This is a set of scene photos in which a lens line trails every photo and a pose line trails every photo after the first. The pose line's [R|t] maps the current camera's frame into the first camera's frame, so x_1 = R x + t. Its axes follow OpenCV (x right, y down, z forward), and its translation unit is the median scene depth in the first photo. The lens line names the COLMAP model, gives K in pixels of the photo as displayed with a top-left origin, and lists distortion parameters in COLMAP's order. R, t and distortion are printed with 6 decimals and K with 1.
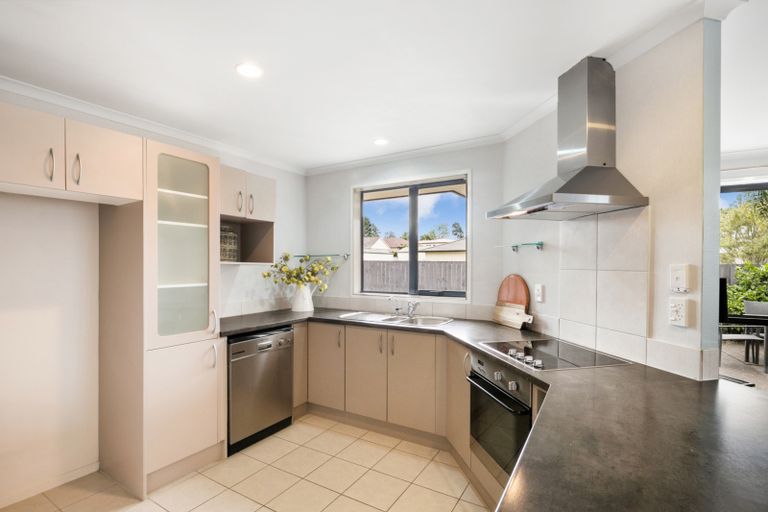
lens RADIAL K [[357.3, 0, 384.6], [0, 357.3, 264.9], [0, 0, 1]] dist [-0.023338, 0.000810]
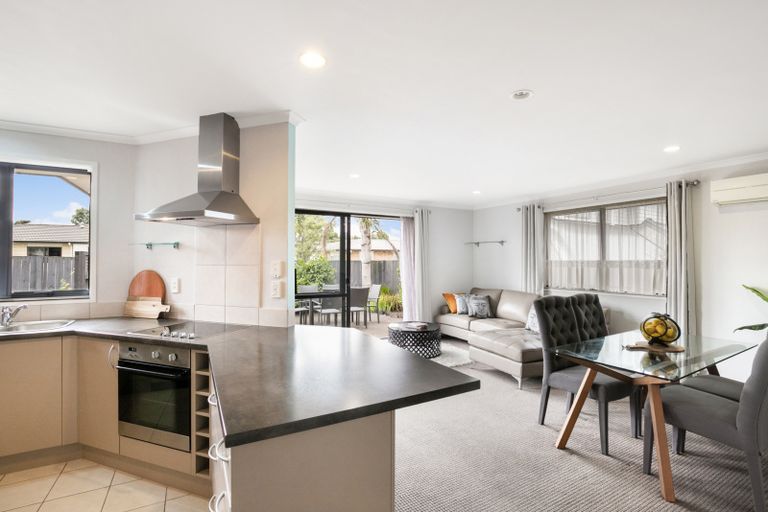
lens RADIAL K [[357.3, 0, 384.6], [0, 357.3, 264.9], [0, 0, 1]] dist [-0.023338, 0.000810]
pose [[0.501276, -0.006795, 0.865261, -0.251059], [-0.001287, 0.999962, 0.008599, 0.000318], [-0.865287, -0.005424, 0.501248, -0.203232]]
